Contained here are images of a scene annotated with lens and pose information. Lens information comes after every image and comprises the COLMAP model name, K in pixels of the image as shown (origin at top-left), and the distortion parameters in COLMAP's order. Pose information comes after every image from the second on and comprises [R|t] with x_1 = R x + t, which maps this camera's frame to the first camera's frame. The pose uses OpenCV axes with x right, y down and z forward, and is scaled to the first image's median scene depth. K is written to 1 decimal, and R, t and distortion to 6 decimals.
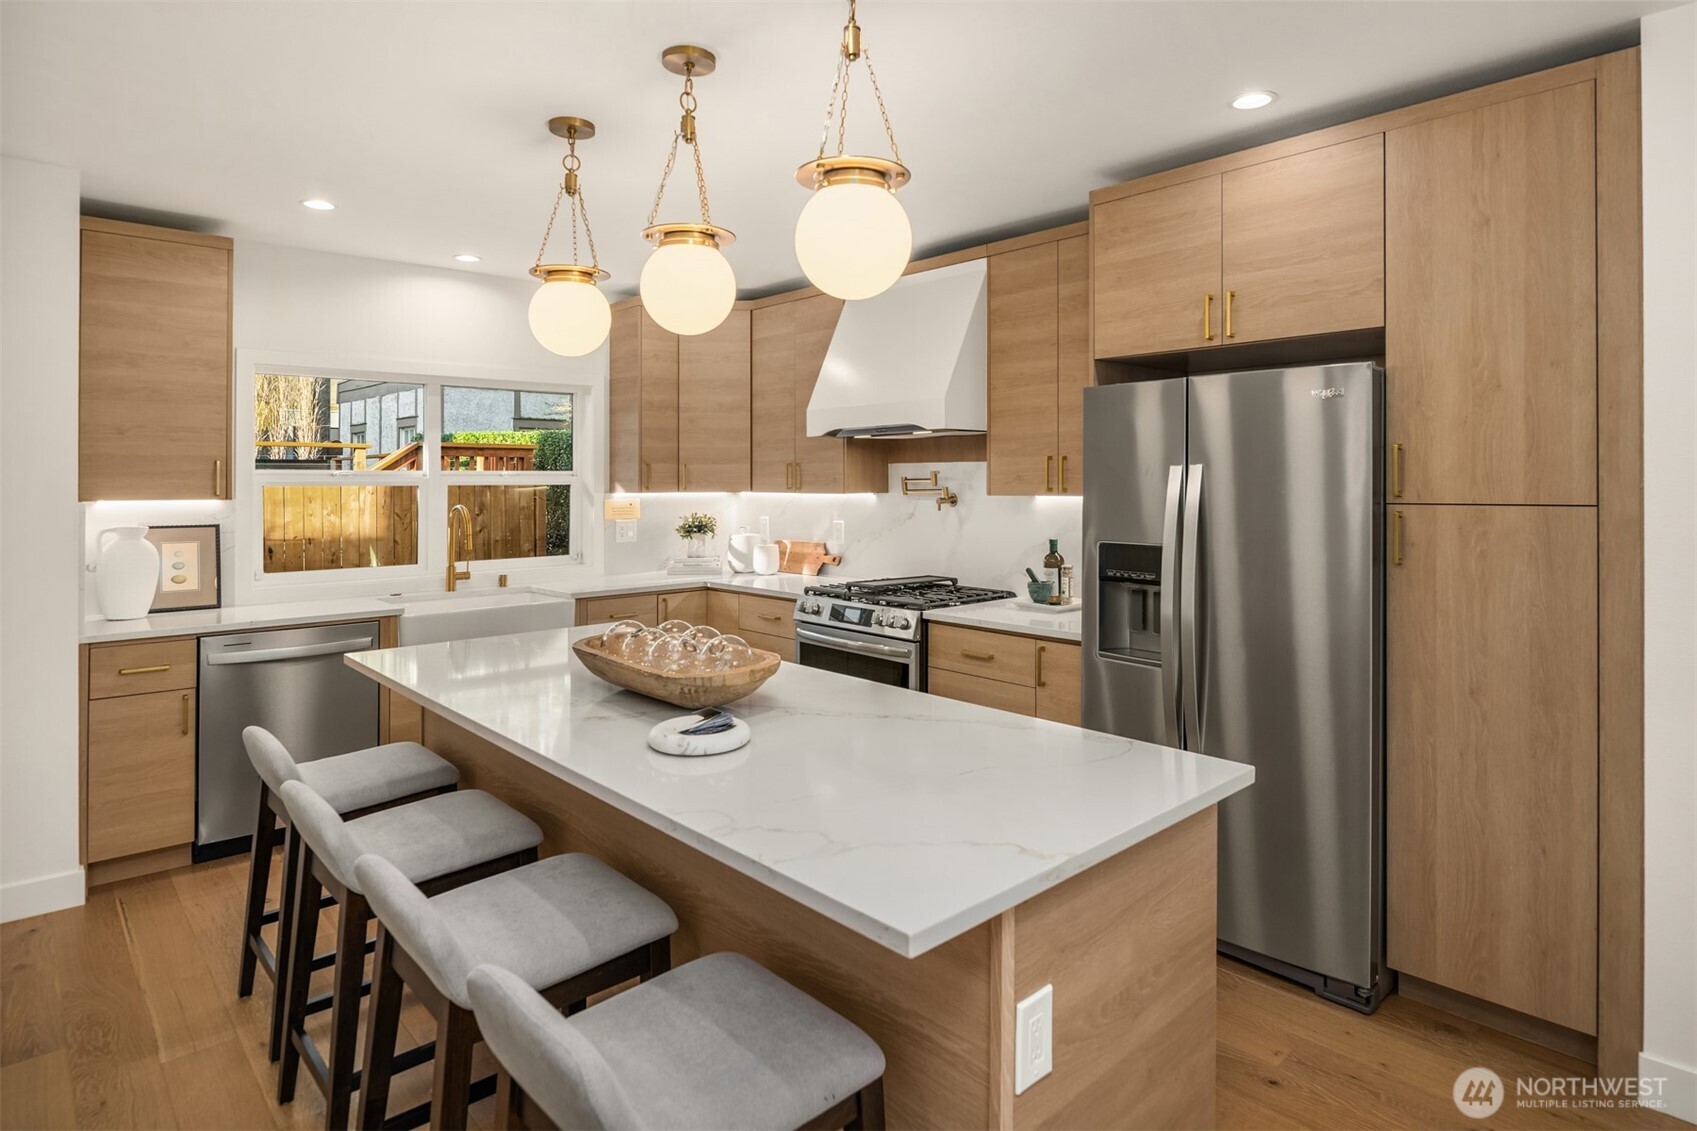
lens RADIAL K [[943.1, 0, 863.9], [0, 943.1, 486.4], [0, 0, 1]] dist [-0.002106, -0.001503]
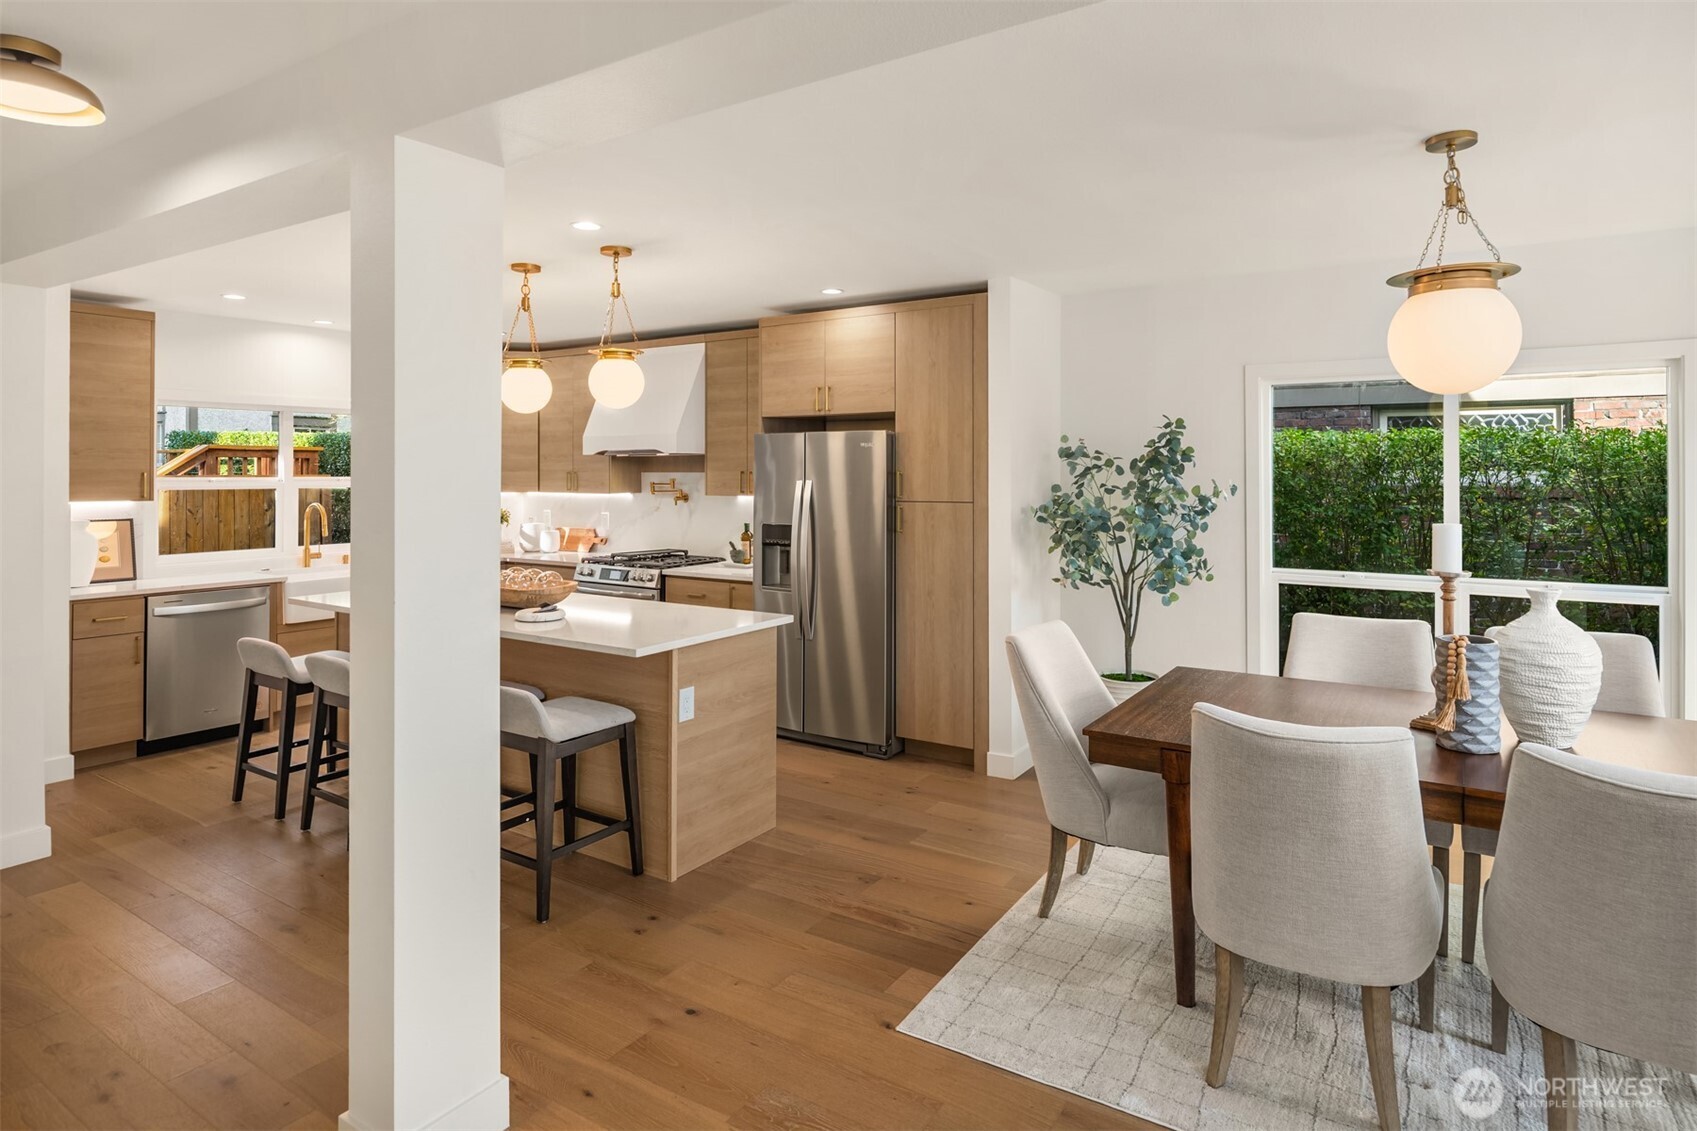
lens RADIAL K [[943.1, 0, 863.9], [0, 943.1, 486.4], [0, 0, 1]] dist [-0.002106, -0.001503]
pose [[0.969824, -0.000985, 0.243804, 0.005738], [-0.001277, 0.999958, 0.009118, -0.020816], [-0.243803, -0.009154, 0.969782, -0.601106]]
